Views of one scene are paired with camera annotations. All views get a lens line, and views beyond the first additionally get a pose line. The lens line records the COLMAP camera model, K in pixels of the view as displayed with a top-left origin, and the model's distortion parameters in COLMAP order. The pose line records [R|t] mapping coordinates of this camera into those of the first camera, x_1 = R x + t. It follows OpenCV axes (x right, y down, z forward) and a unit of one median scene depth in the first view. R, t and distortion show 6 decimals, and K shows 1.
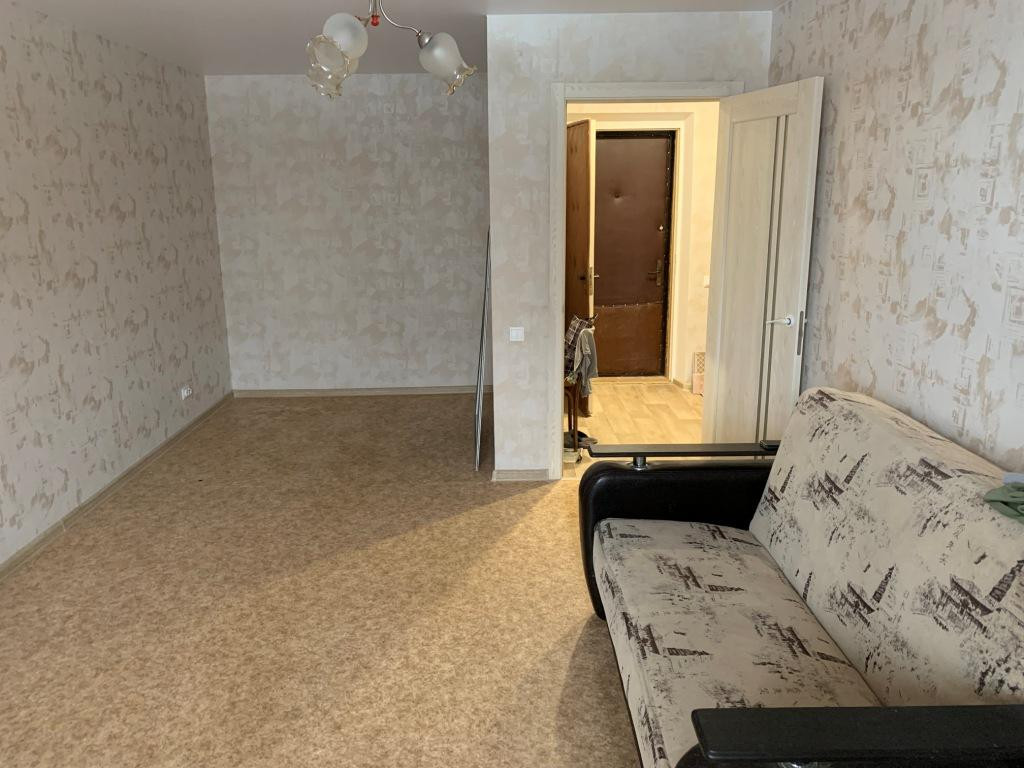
lens RADIAL K [[803.2, 0, 514.7], [0, 803.2, 388.8], [0, 0, 1]] dist [0.053569, -0.078946]
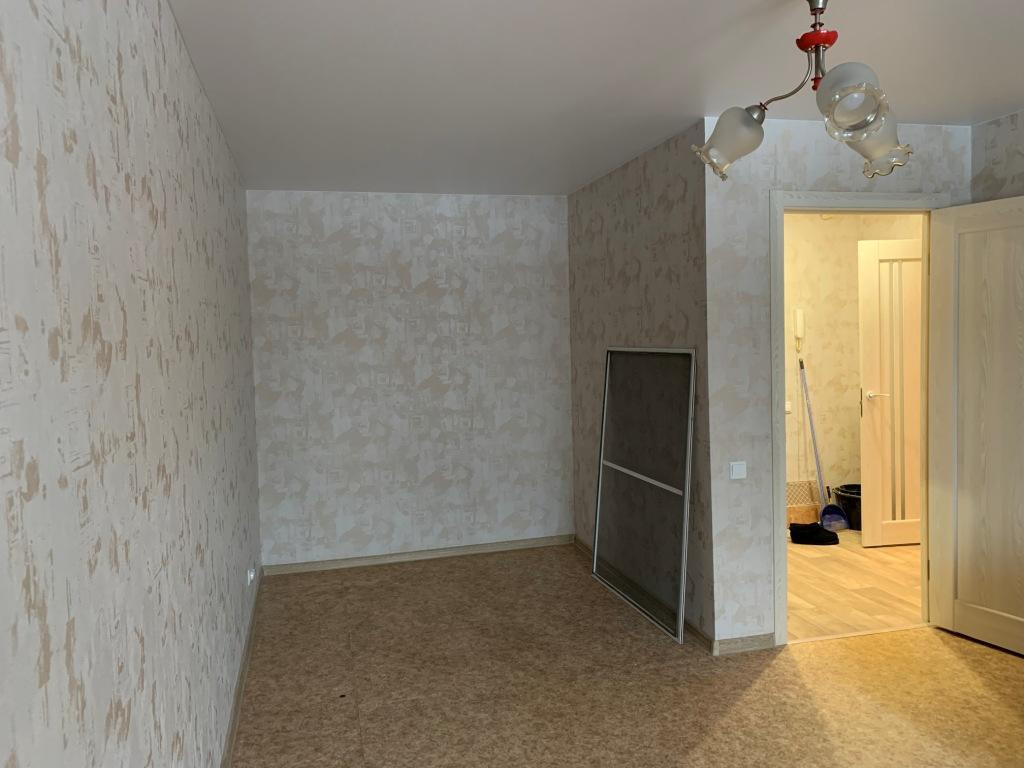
lens RADIAL K [[803.2, 0, 510.6], [0, 803.2, 378.3], [0, 0, 1]] dist [0.053569, -0.078946]
pose [[0.972953, -0.029505, 0.229112, -0.310960], [0.072365, 0.980817, -0.180999, -0.019704], [-0.219376, 0.192683, 0.956424, 0.162953]]
